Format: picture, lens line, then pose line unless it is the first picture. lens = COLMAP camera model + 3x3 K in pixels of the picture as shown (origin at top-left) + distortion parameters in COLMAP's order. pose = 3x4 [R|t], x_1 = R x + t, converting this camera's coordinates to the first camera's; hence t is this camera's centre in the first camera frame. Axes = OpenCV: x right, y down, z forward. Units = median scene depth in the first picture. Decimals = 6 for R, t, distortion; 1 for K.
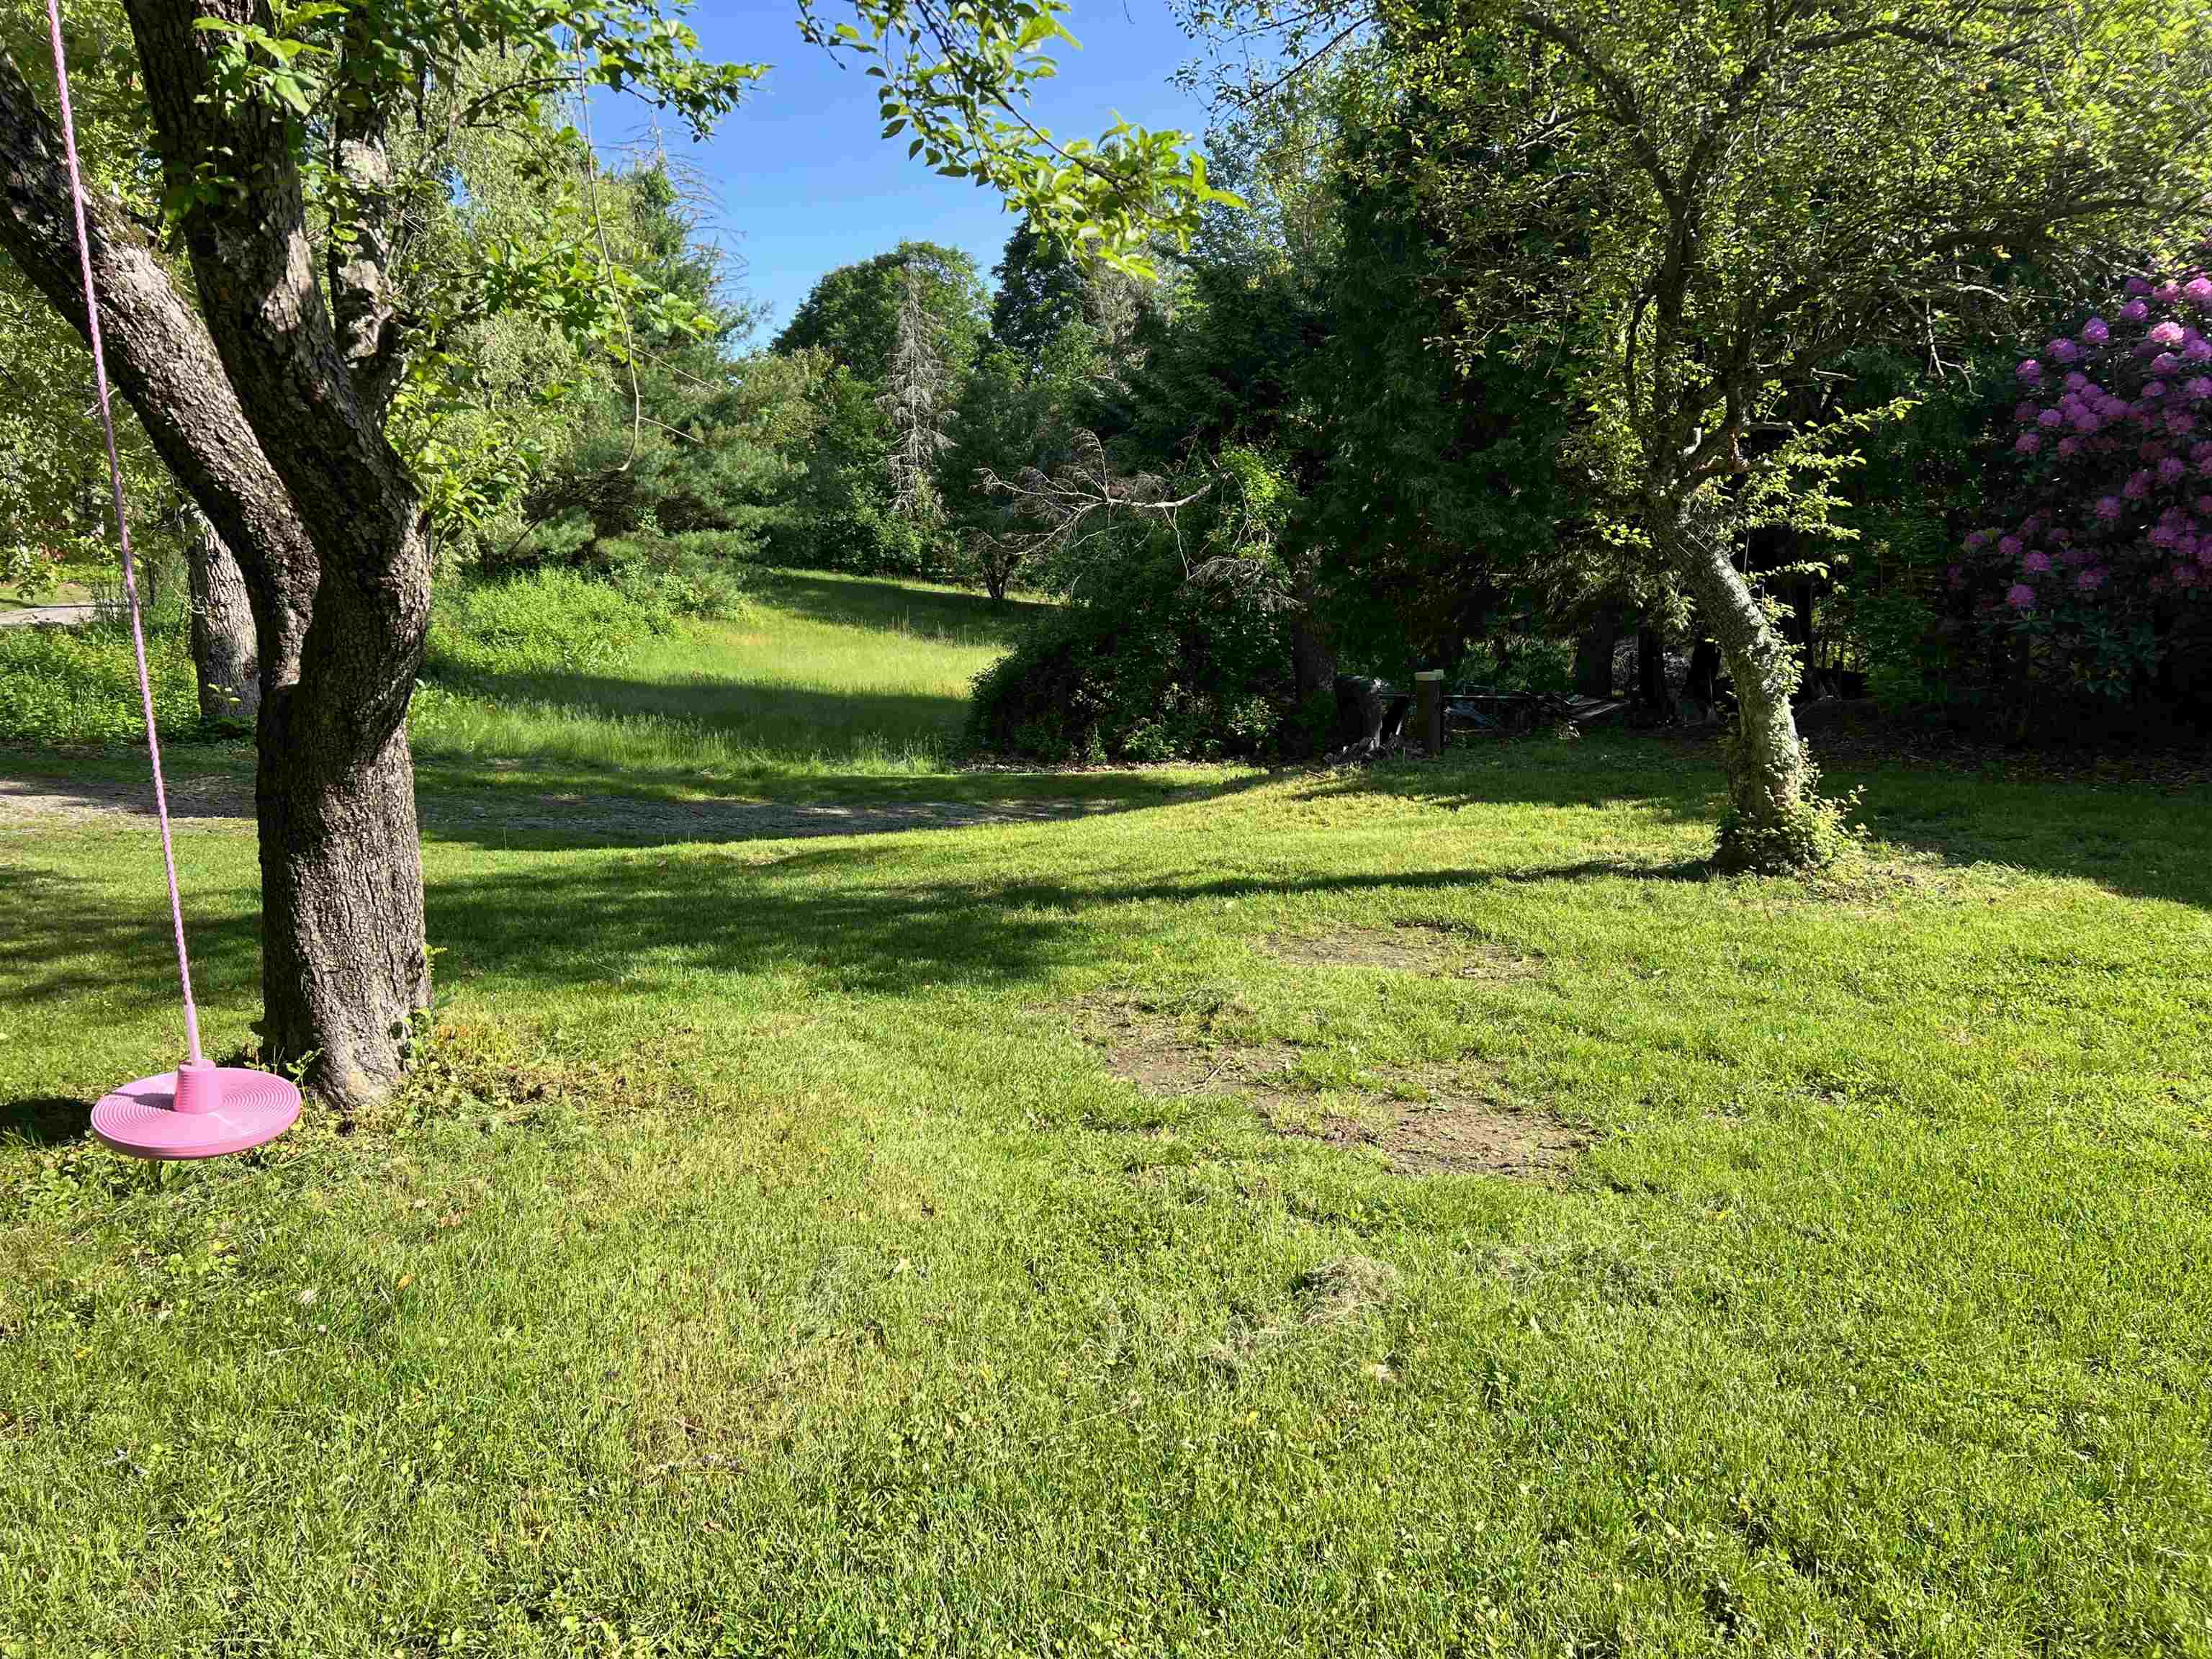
lens RADIAL K [[1662.7, 0, 1106.0], [0, 1662.7, 829.5], [0, 0, 1]] dist [0.056608, -0.061454]
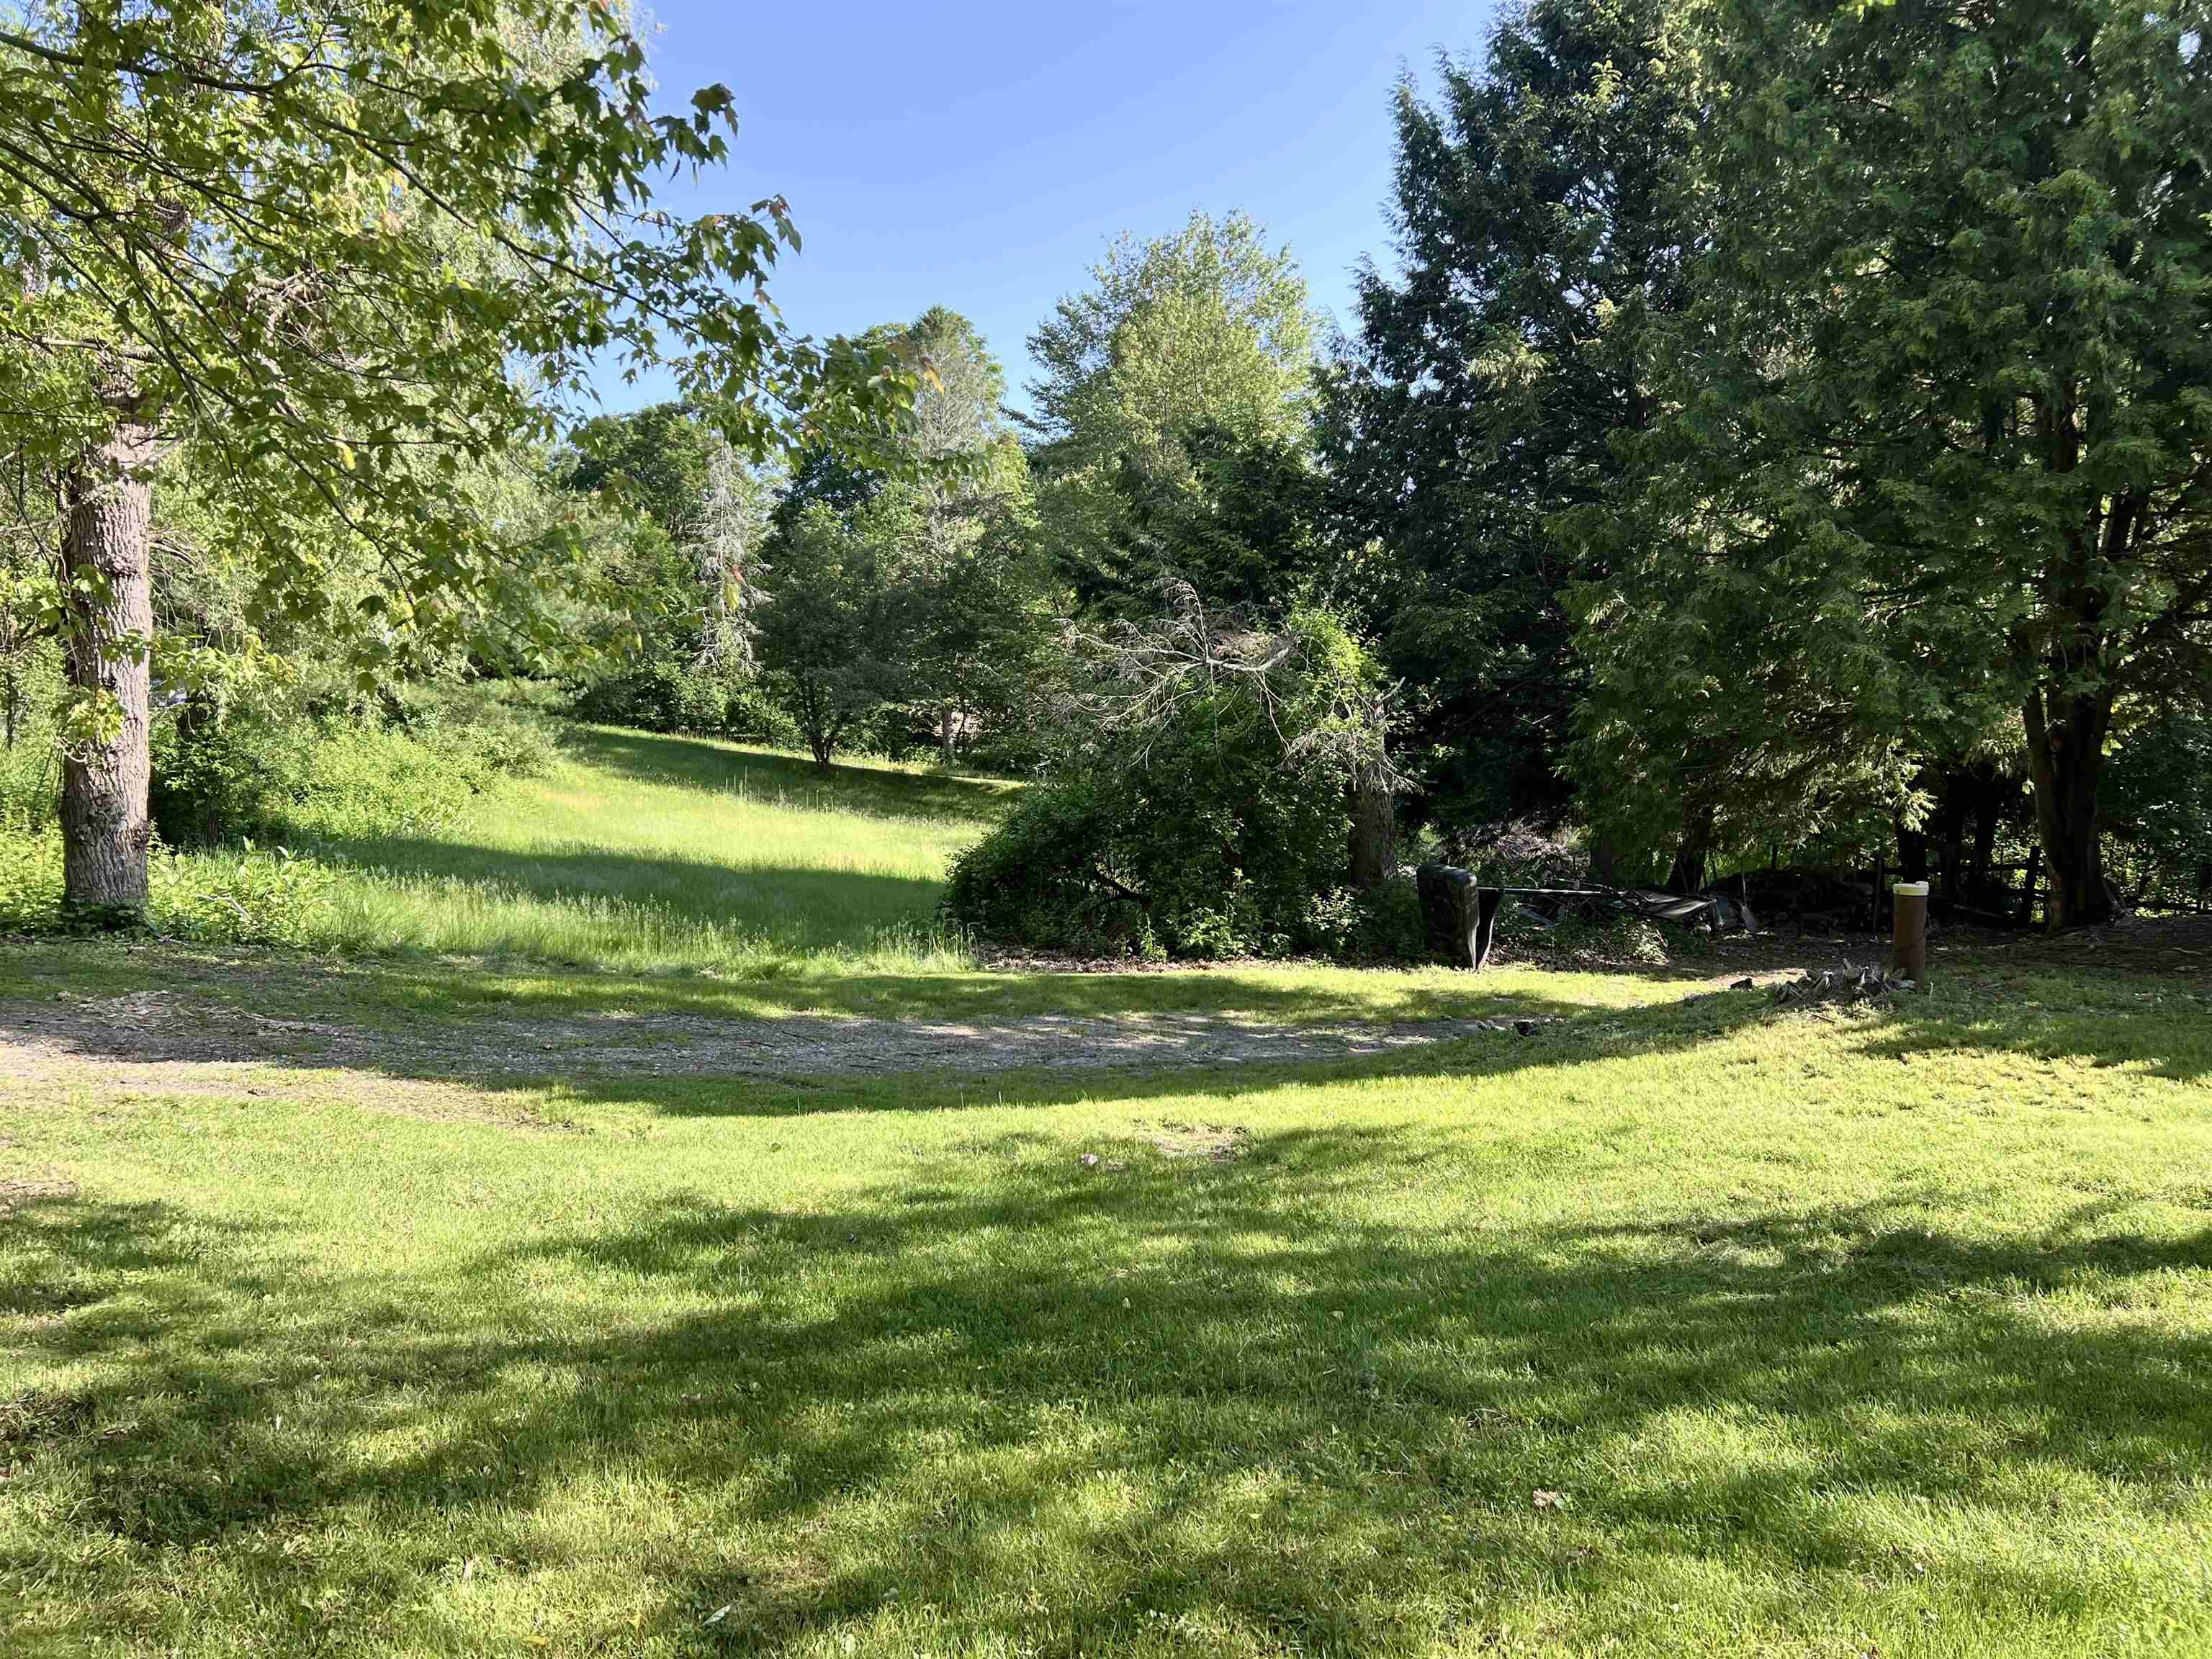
lens RADIAL K [[1662.7, 0, 1106.0], [0, 1662.7, 829.5], [0, 0, 1]] dist [0.056608, -0.061454]
pose [[0.984322, 0.021458, 0.175071, -0.114818], [-0.003928, 0.994993, -0.099871, -0.013449], [-0.176337, 0.097618, 0.979477, 0.098933]]
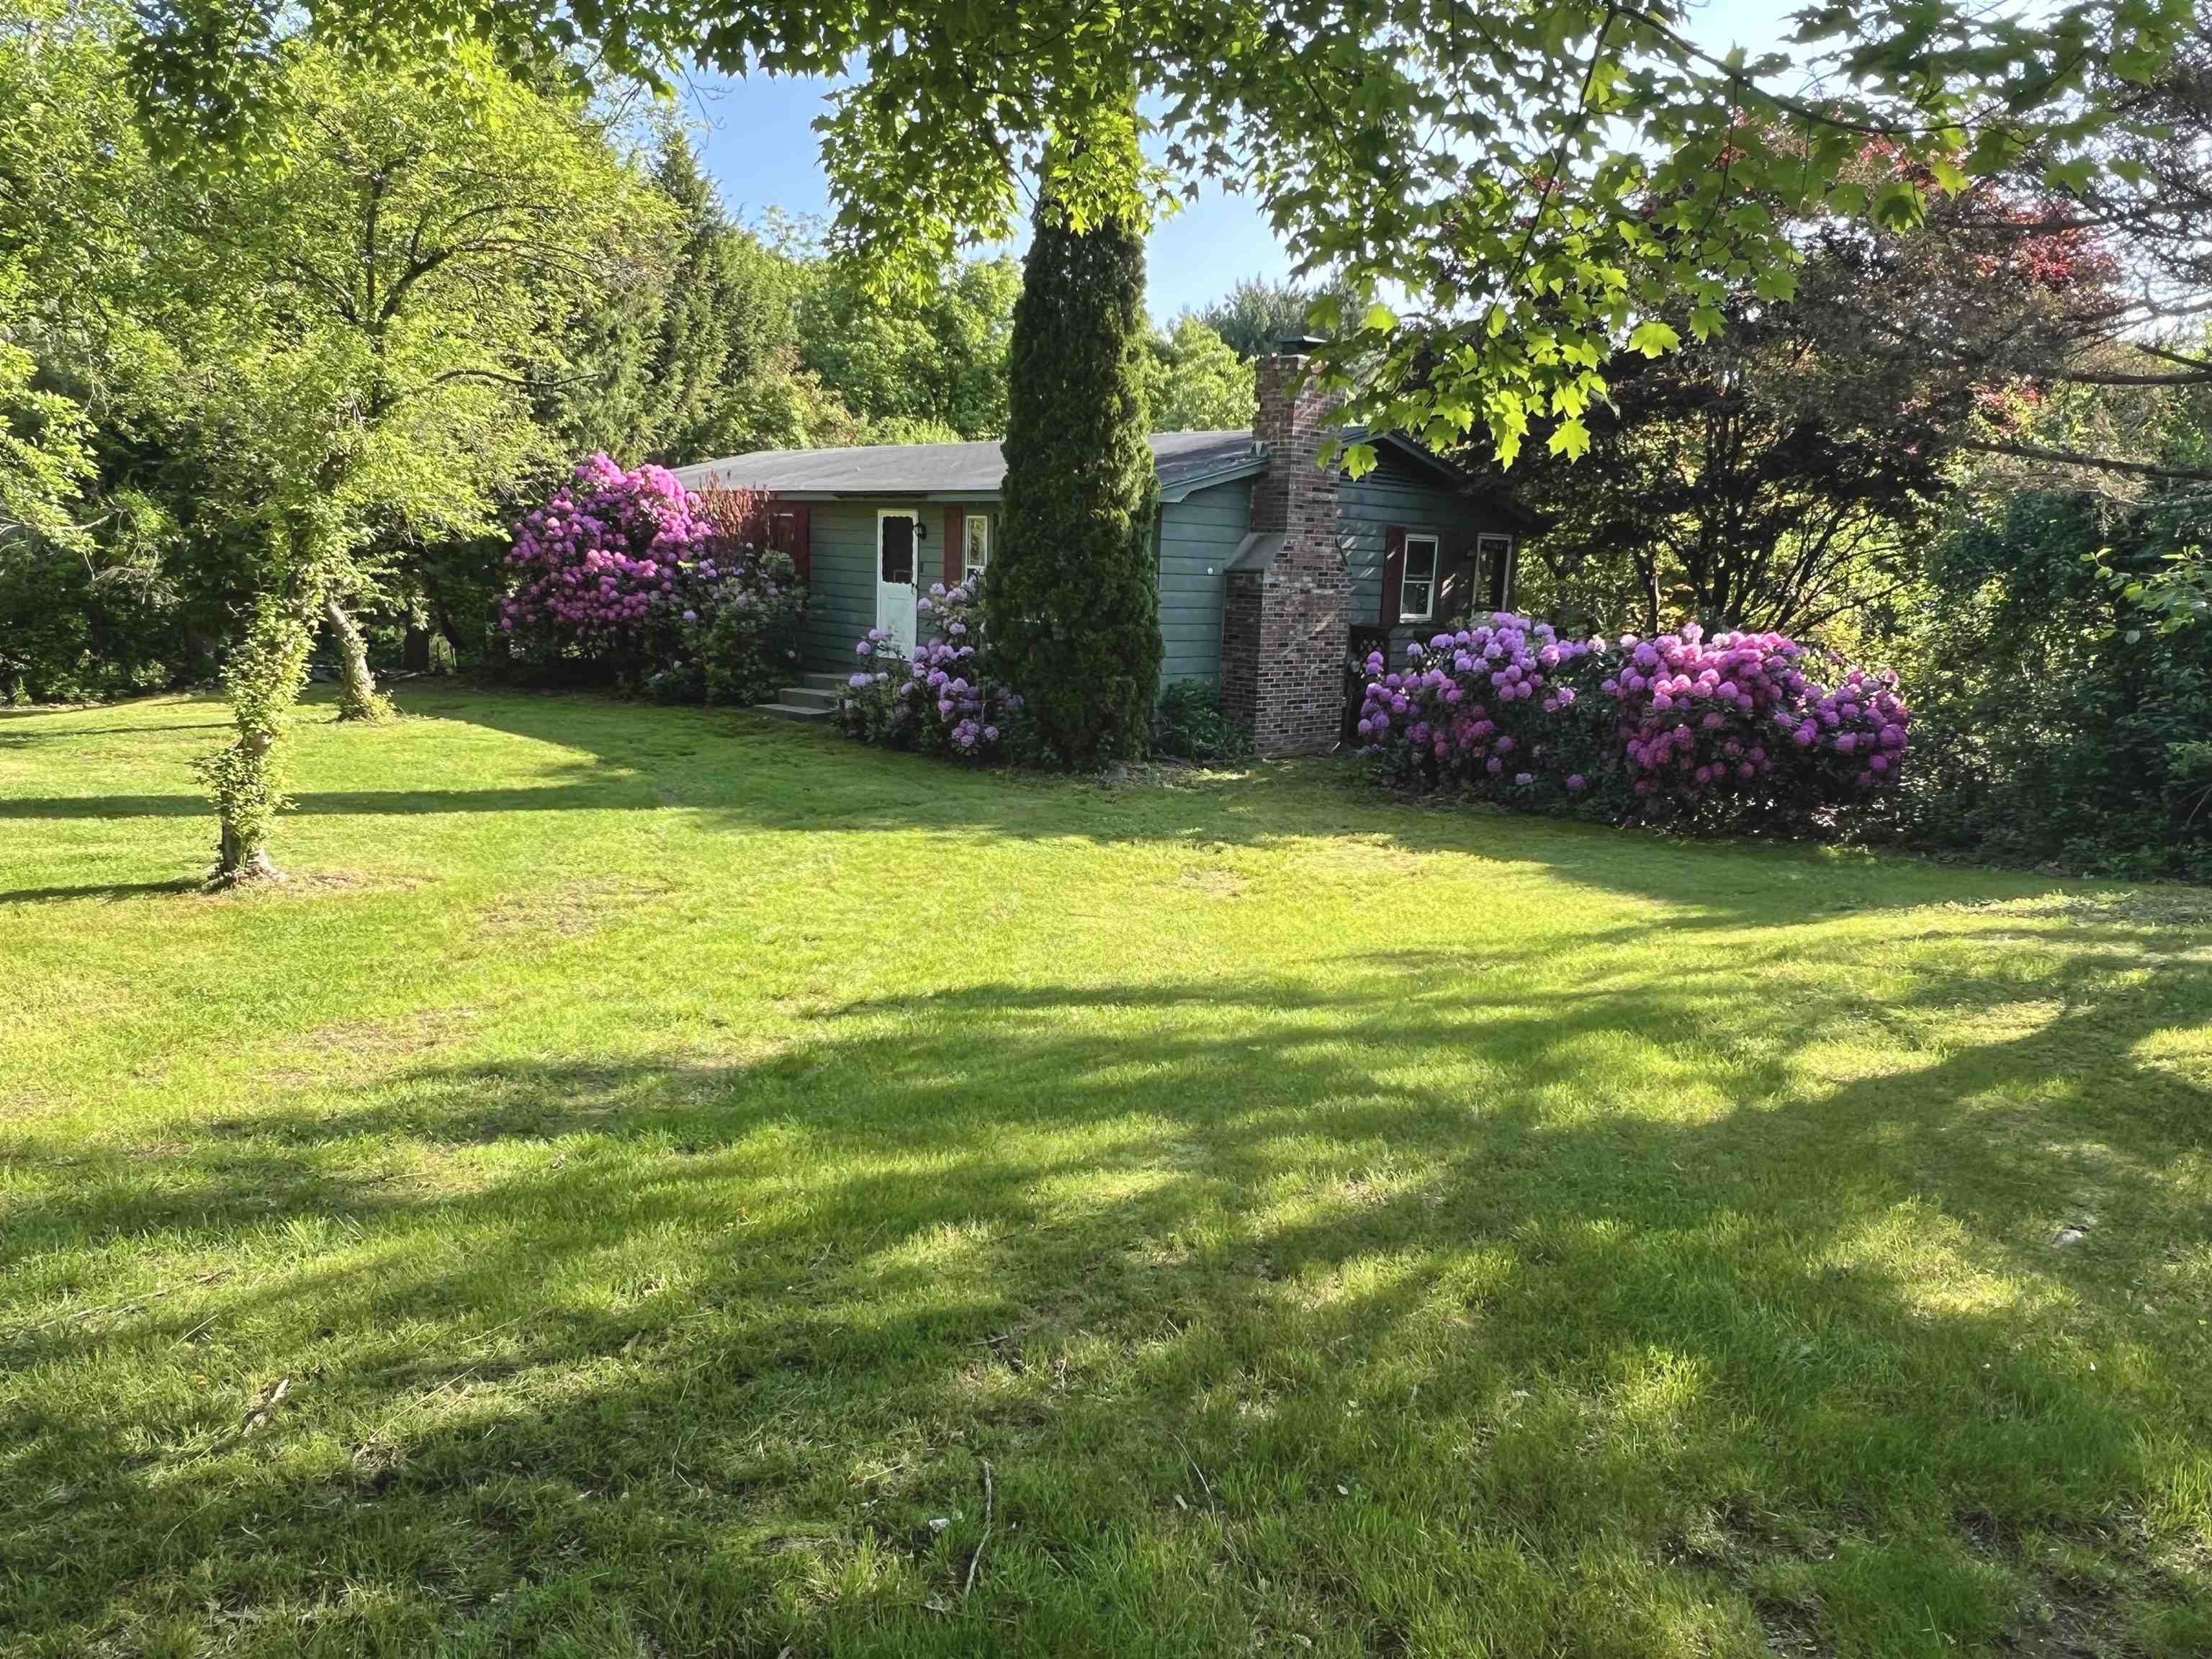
lens RADIAL K [[1435.2, 0, 1106.0], [0, 1435.2, 829.5], [0, 0, 1]] dist [0.003677, 0.002460]
pose [[0.791974, -0.045005, 0.608894, -0.016745], [0.031293, 0.998961, 0.033134, 0.035718], [-0.609753, -0.007187, 0.792559, -0.353095]]
